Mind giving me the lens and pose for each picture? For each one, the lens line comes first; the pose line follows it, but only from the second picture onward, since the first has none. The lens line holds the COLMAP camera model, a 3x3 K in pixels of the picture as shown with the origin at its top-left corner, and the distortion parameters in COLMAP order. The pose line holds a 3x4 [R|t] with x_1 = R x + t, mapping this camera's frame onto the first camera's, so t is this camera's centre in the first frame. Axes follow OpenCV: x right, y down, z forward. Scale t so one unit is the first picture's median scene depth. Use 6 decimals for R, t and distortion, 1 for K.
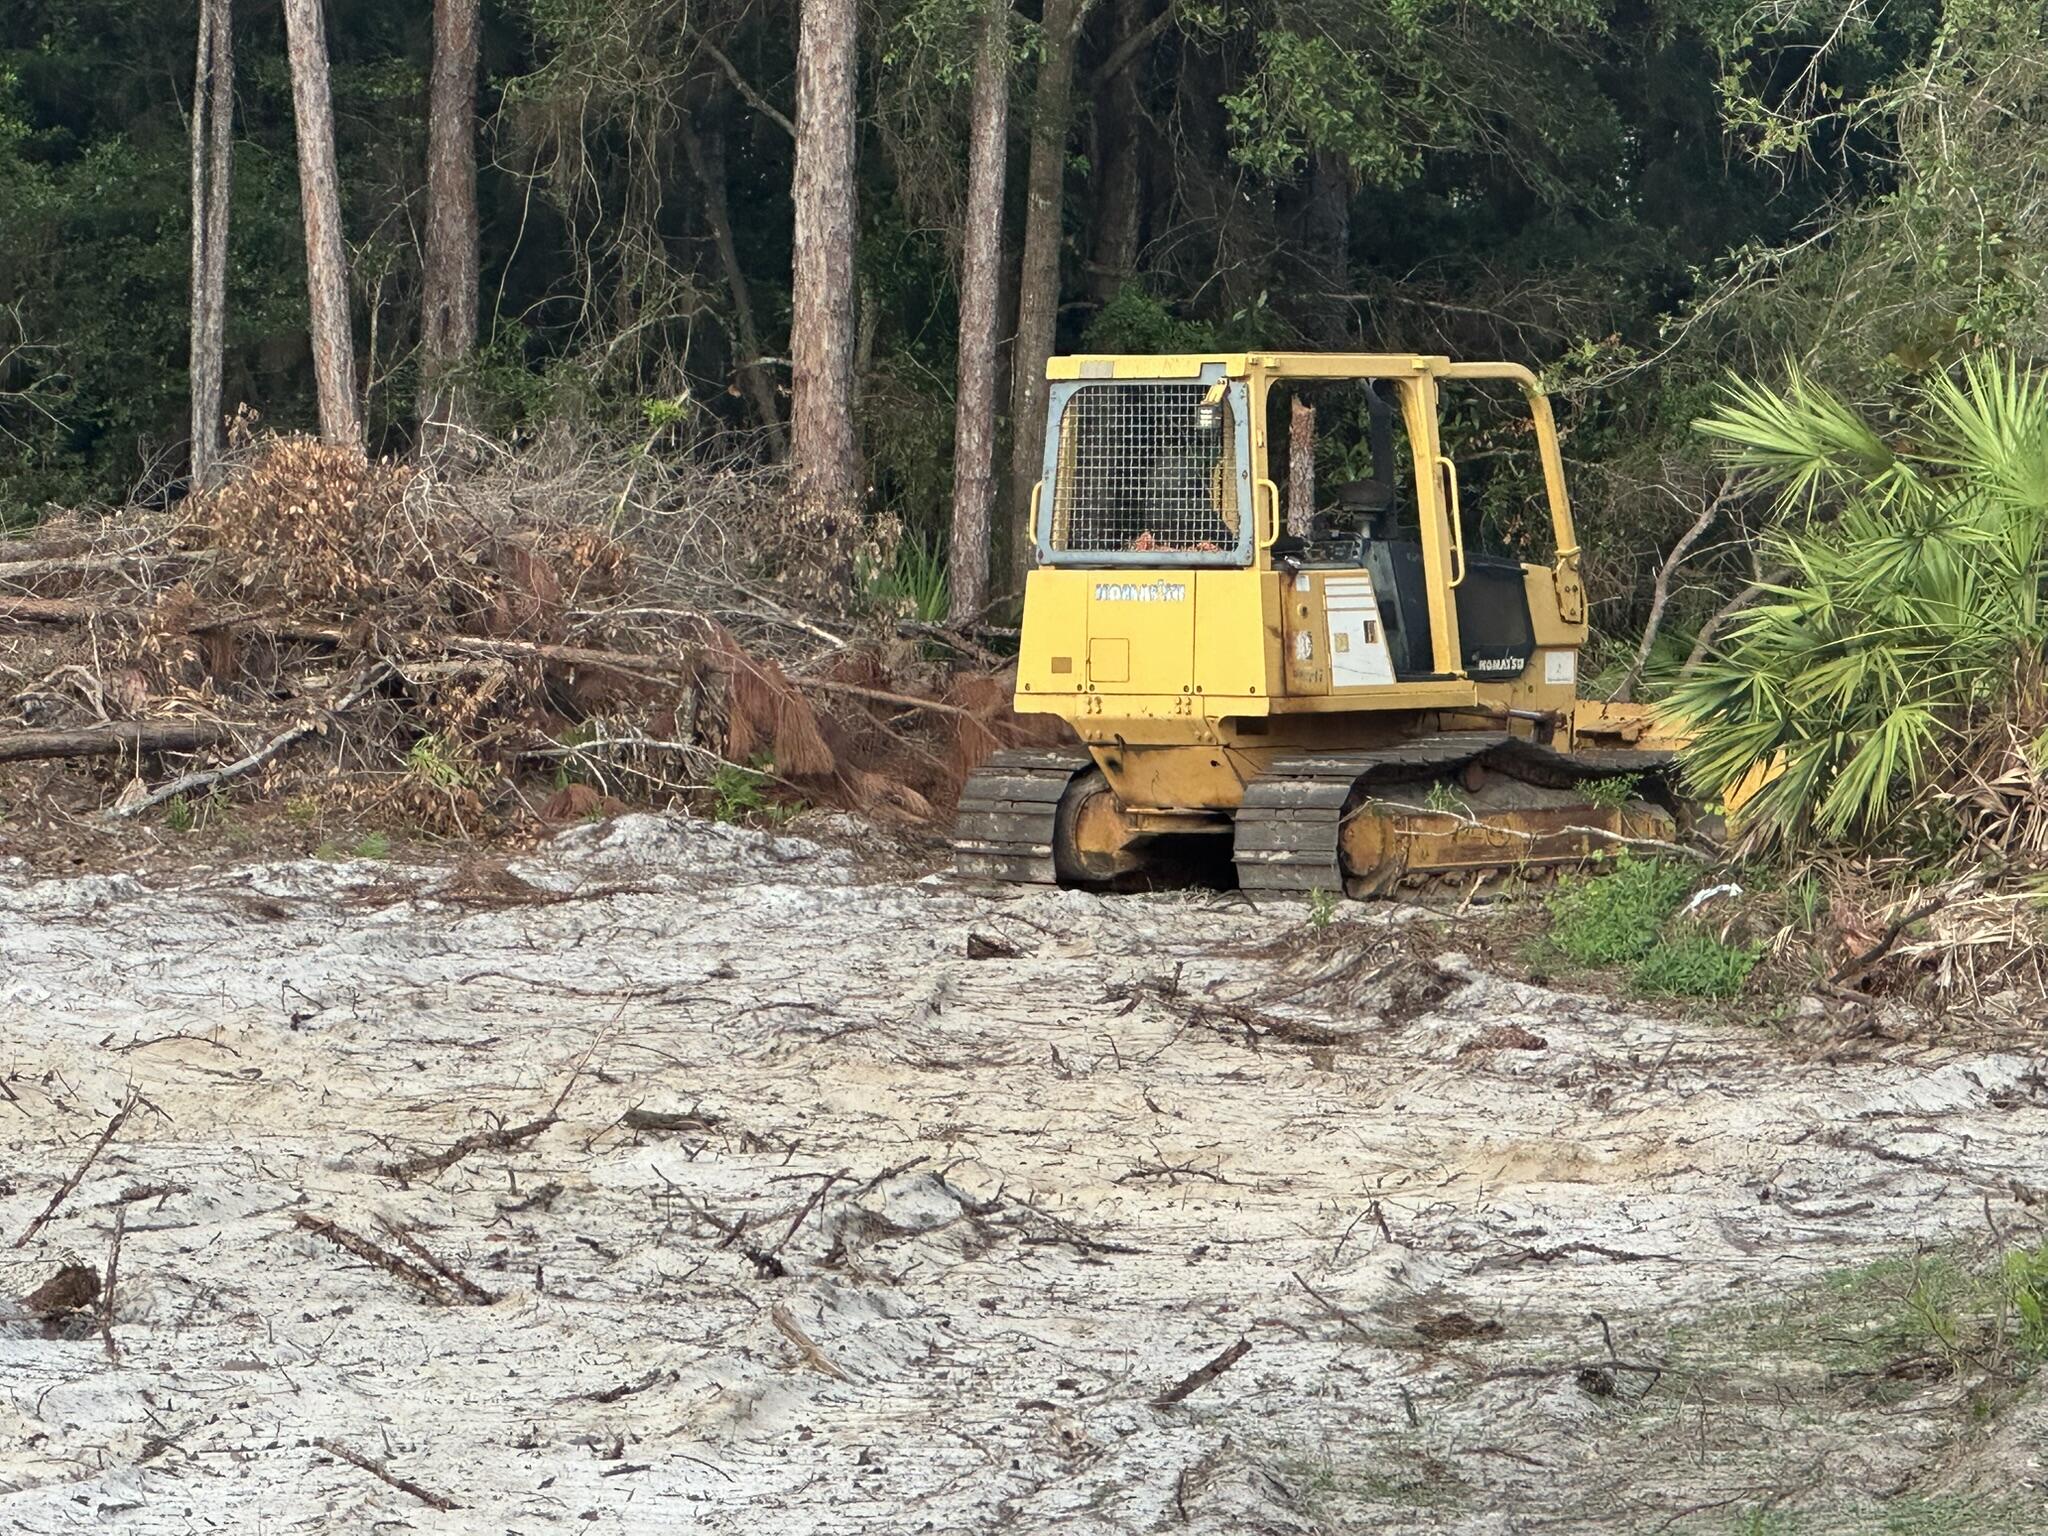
lens RADIAL K [[9656.5, 0, 1024.0], [0, 9656.5, 768.0], [0, 0, 1]] dist [-0.424662, 9.937241]
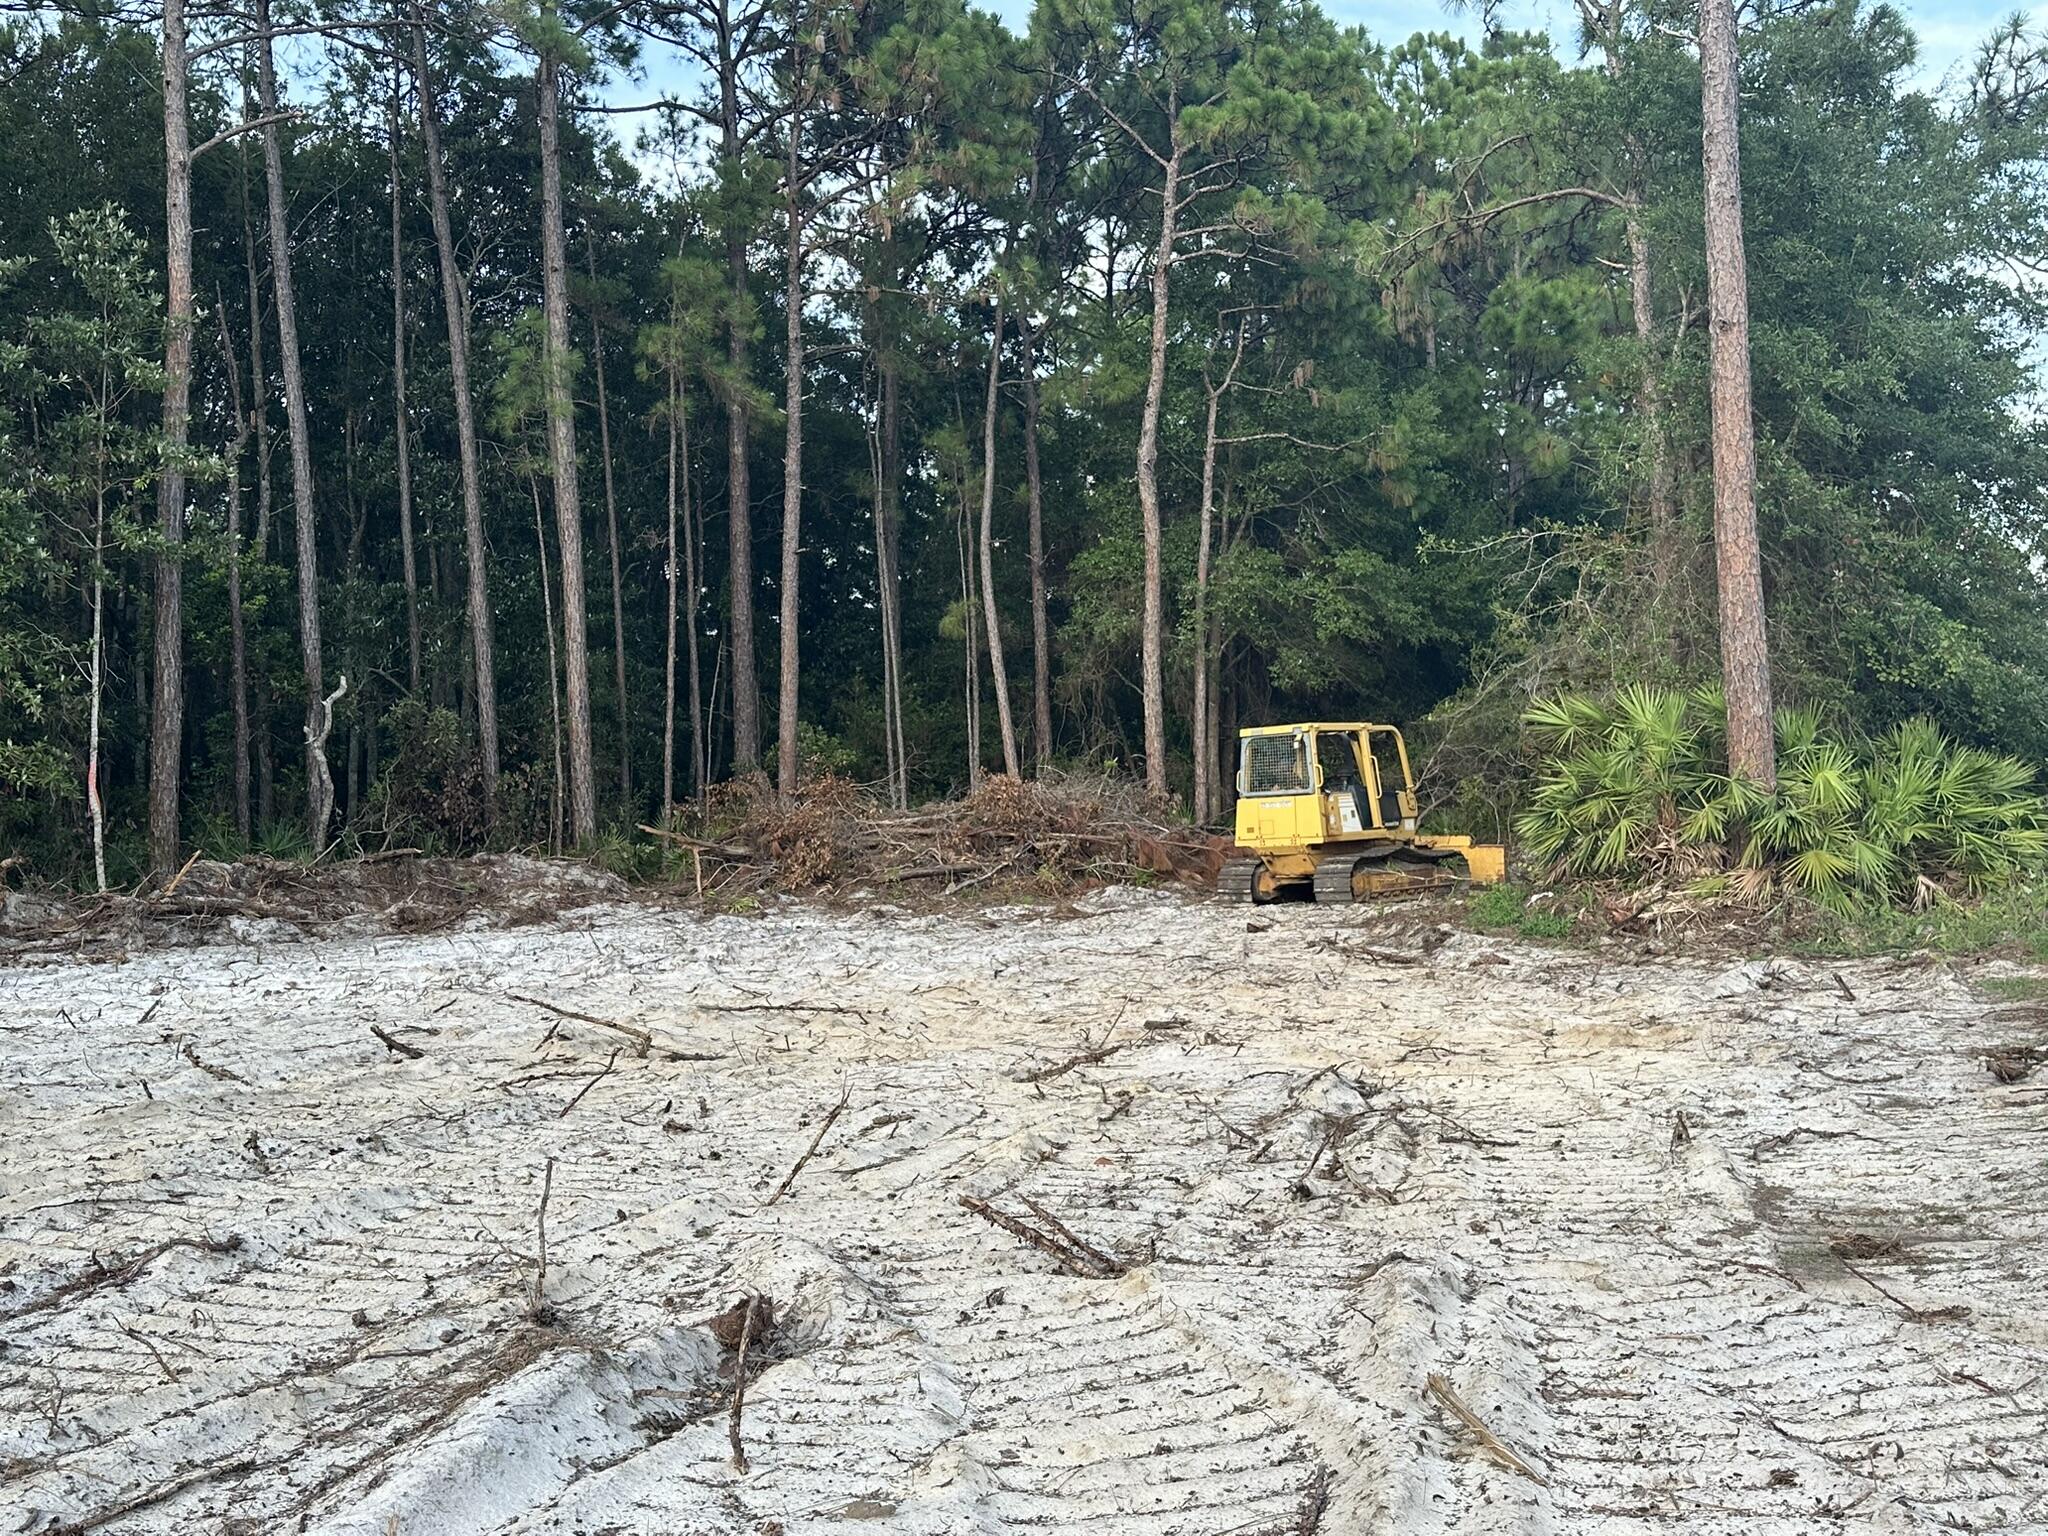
lens RADIAL K [[2025.7, 0, 1024.0], [0, 2025.7, 768.0], [0, 0, 1]] dist [0.182488, 0.000432]
pose [[0.996235, -0.052612, -0.068903, -0.023366], [0.048774, 0.997224, -0.056256, 0.002483], [0.071672, 0.052684, 0.996036, 0.376783]]
